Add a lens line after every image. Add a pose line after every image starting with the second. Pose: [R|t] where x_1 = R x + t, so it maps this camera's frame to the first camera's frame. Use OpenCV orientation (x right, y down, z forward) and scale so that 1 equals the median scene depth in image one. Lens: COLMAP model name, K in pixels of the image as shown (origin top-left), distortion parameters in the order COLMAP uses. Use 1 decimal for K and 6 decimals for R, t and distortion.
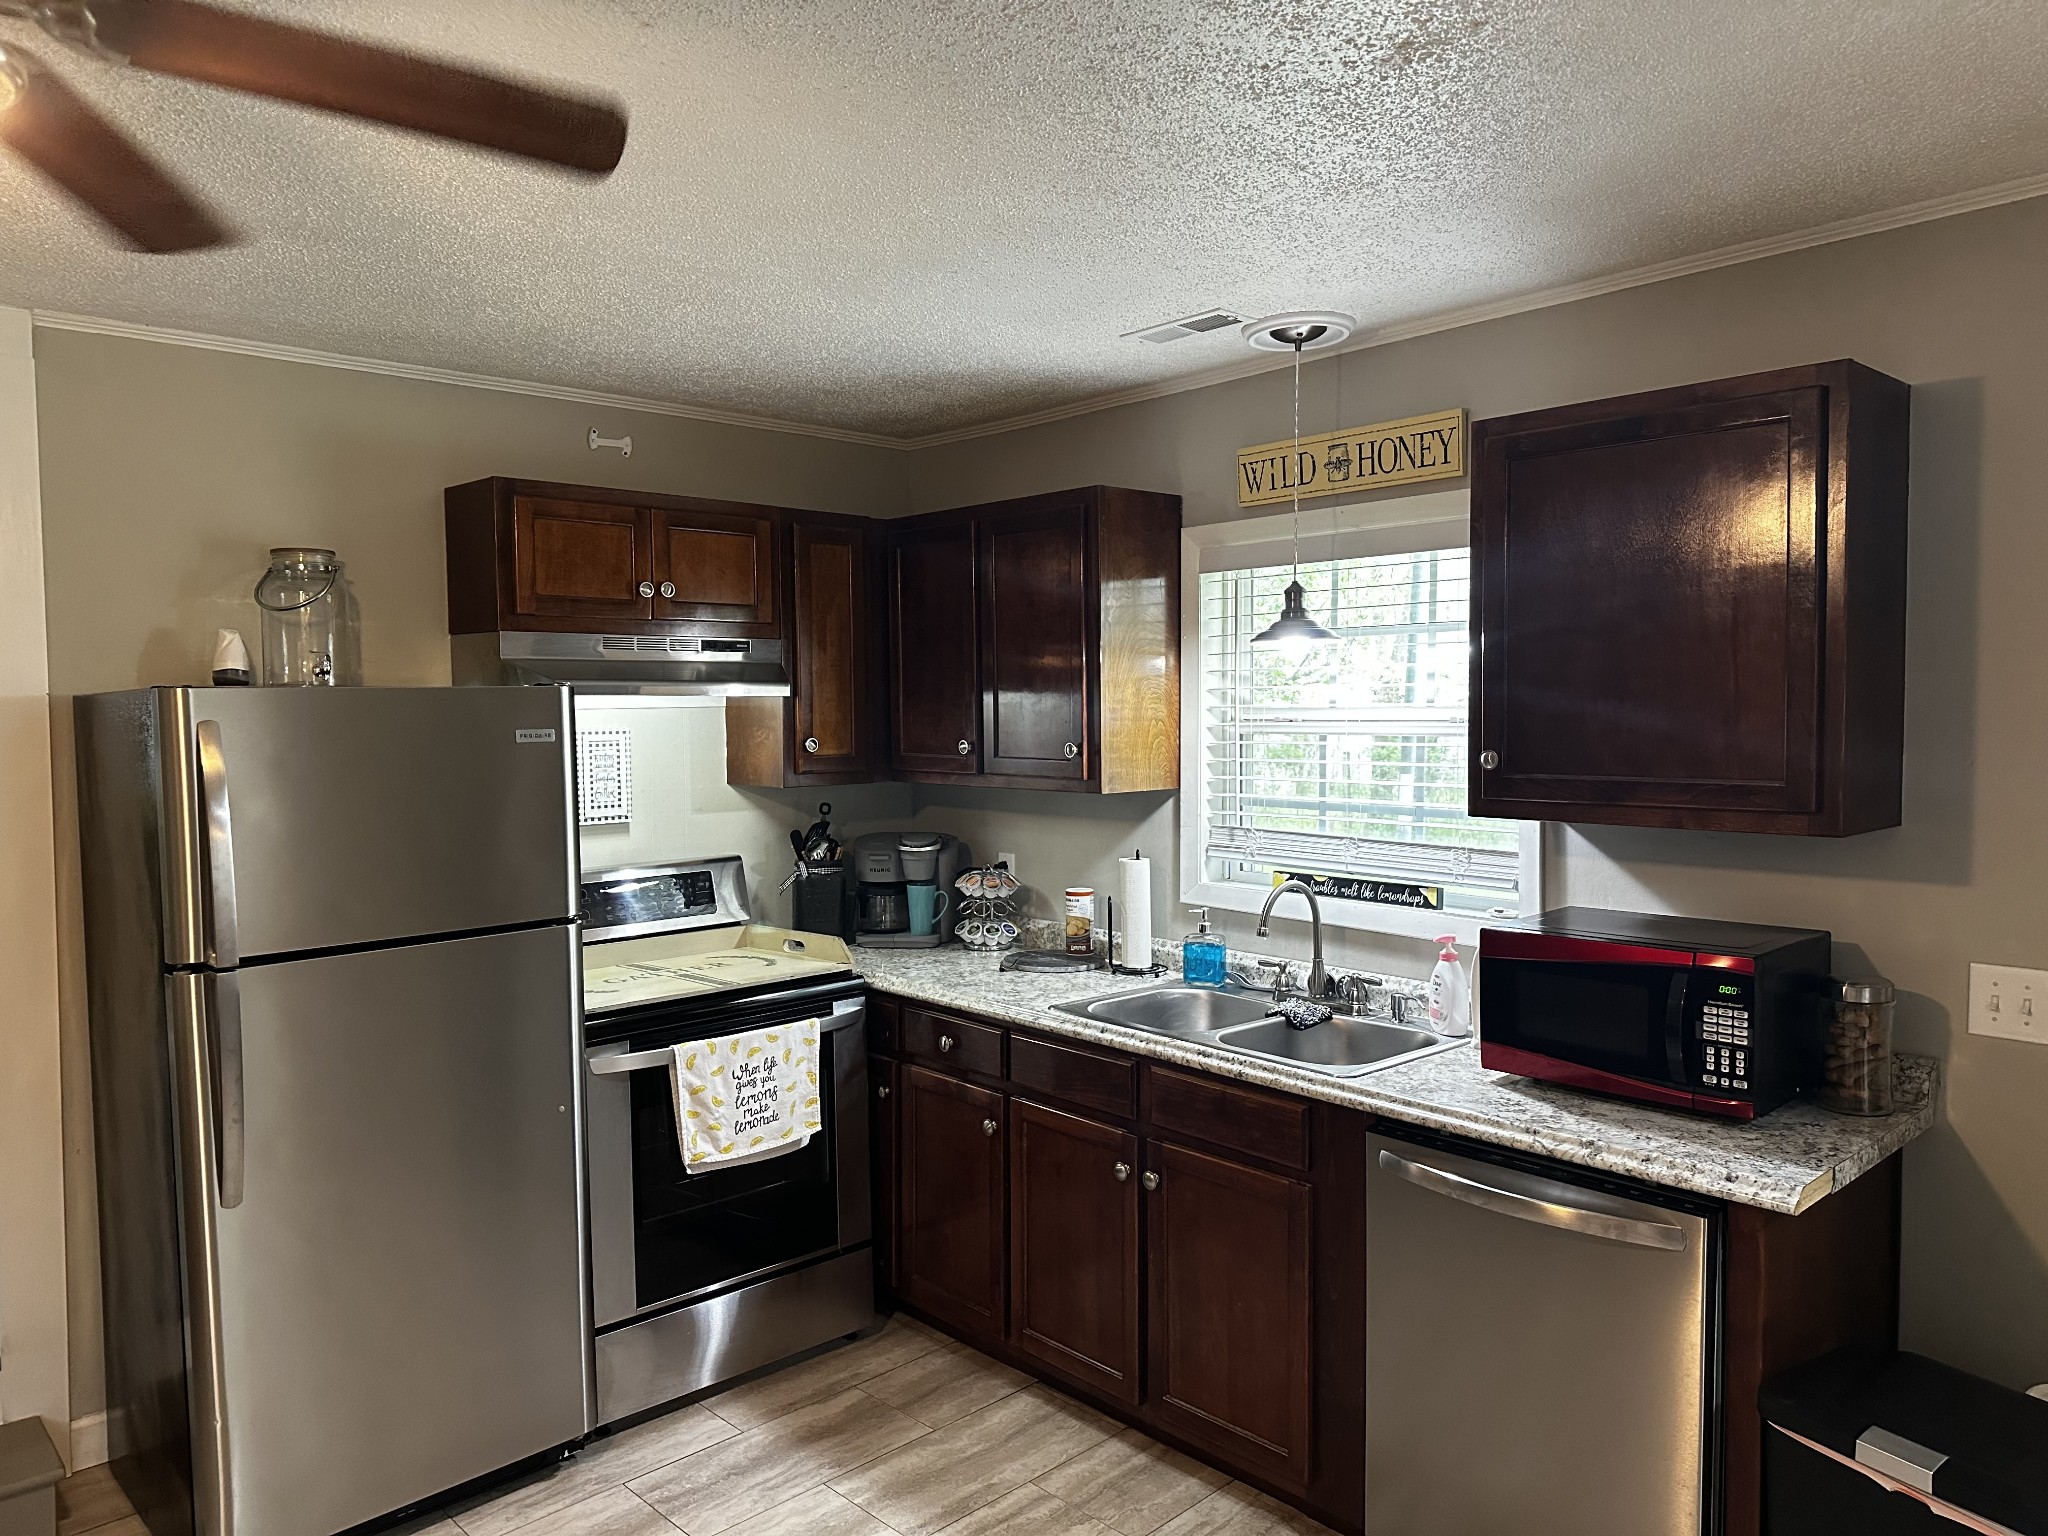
lens RADIAL K [[1439.1, 0, 1027.3], [0, 1439.1, 770.4], [0, 0, 1]] dist [0.061019, -0.063206]
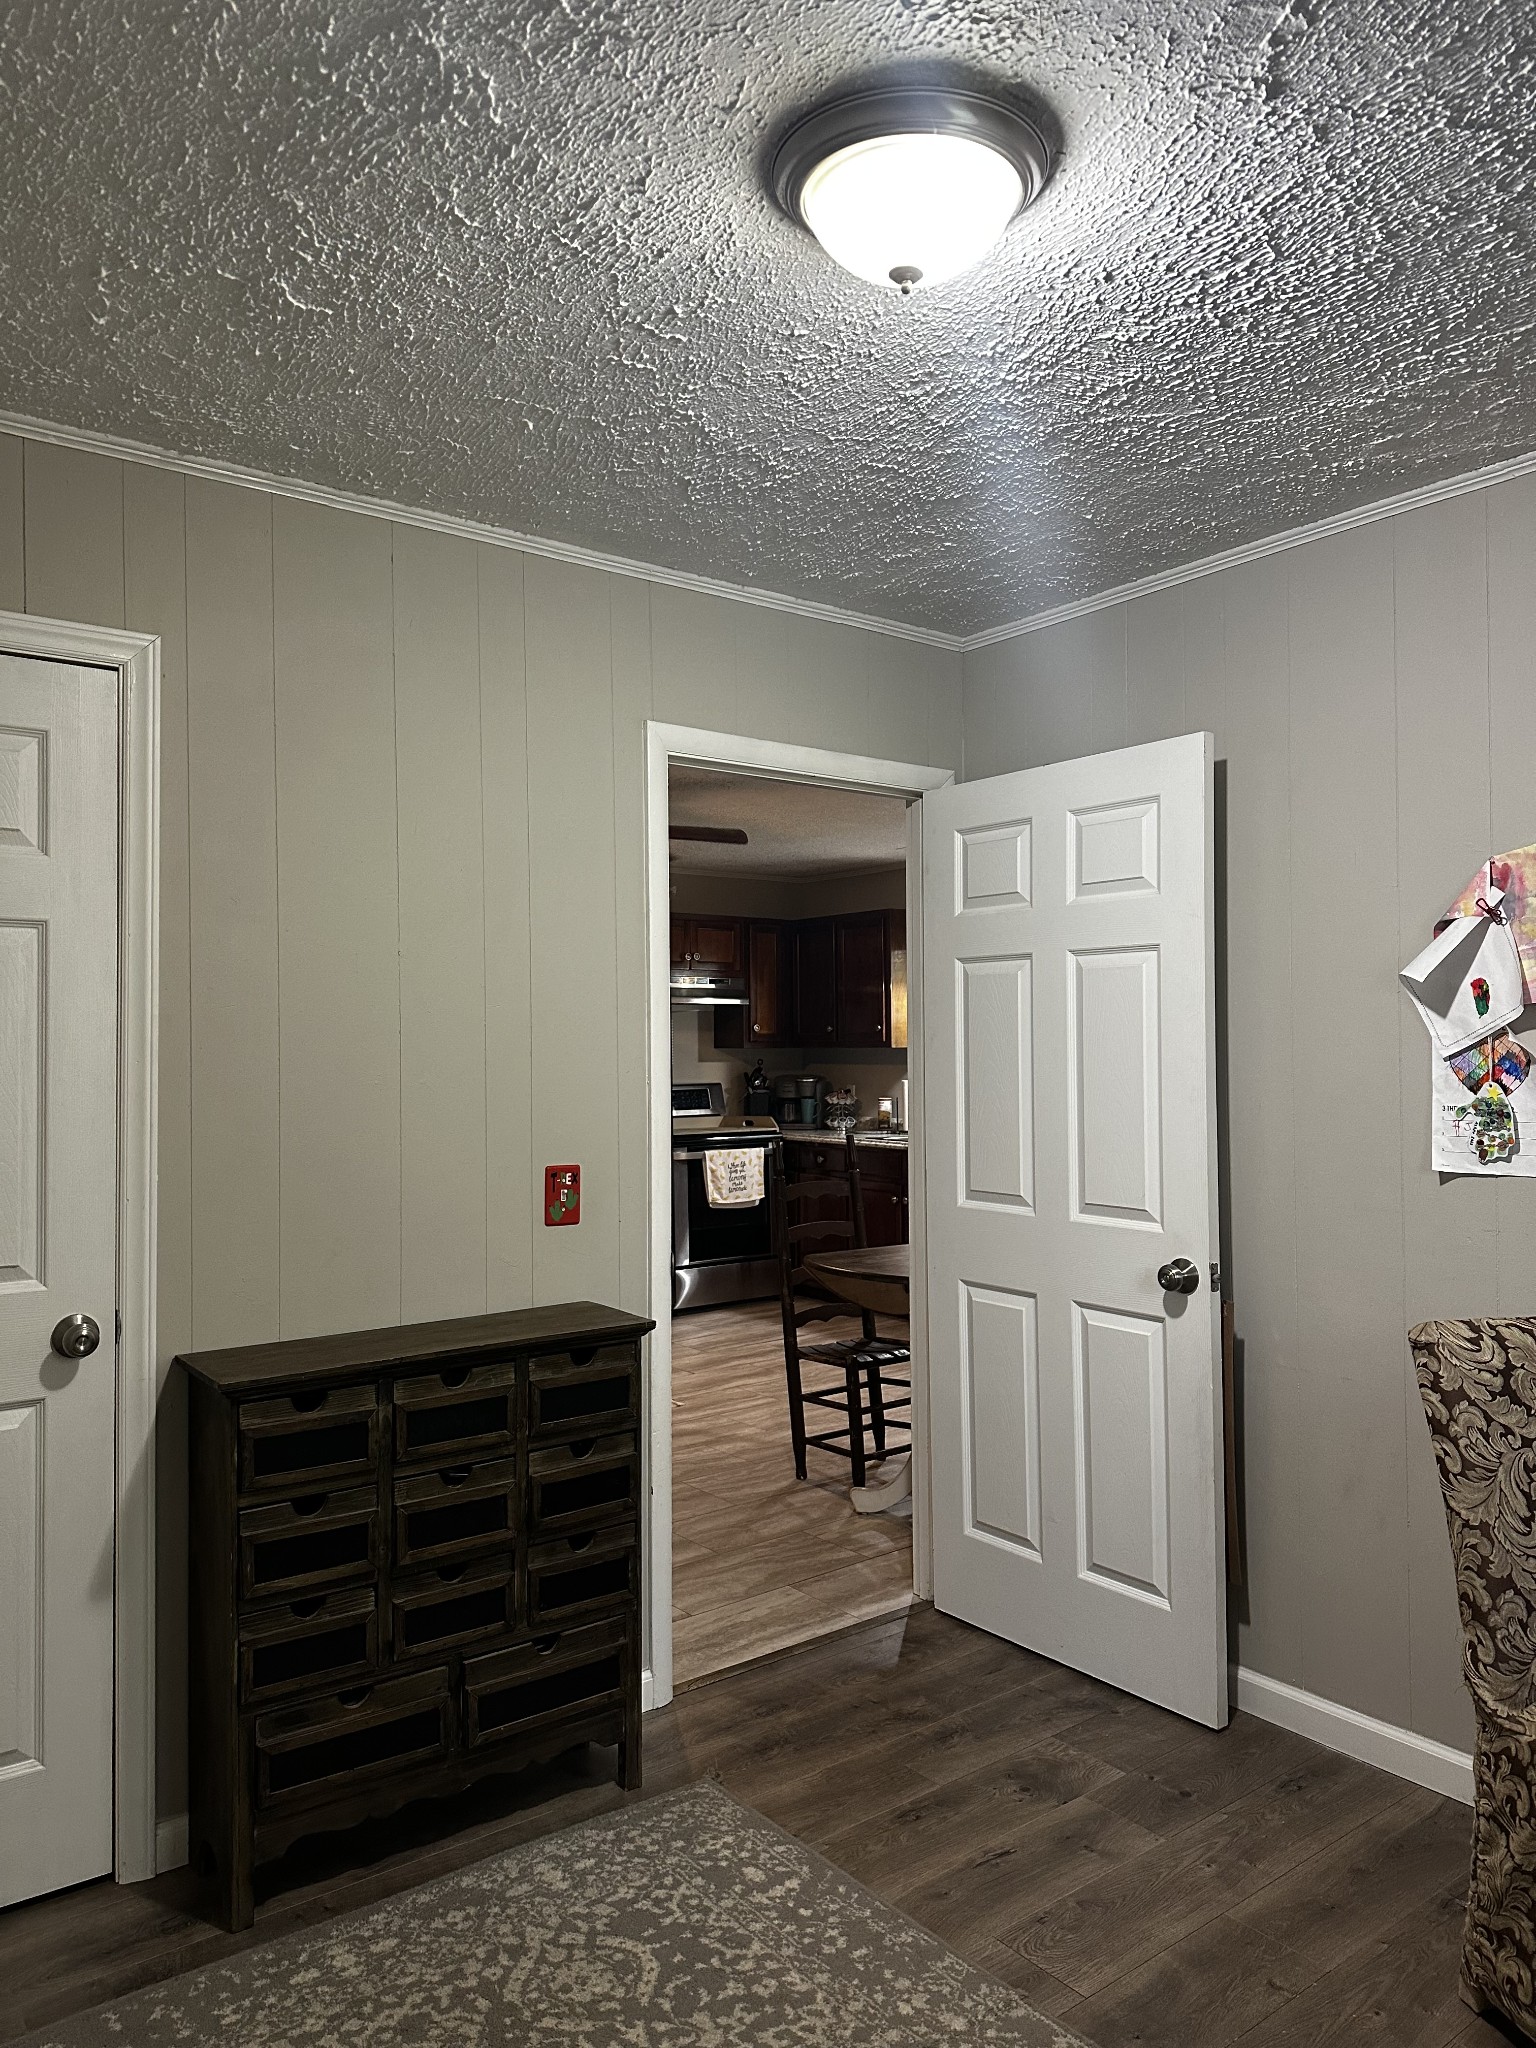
lens RADIAL K [[1439.1, 0, 770.5], [0, 1439.1, 1022.7], [0, 0, 1]] dist [0.061019, -0.063206]
pose [[0.995606, 0.000649, -0.093636, 0.073305], [-0.005663, 0.998563, -0.053288, 0.094591], [0.093467, 0.053585, 0.994179, -1.191498]]
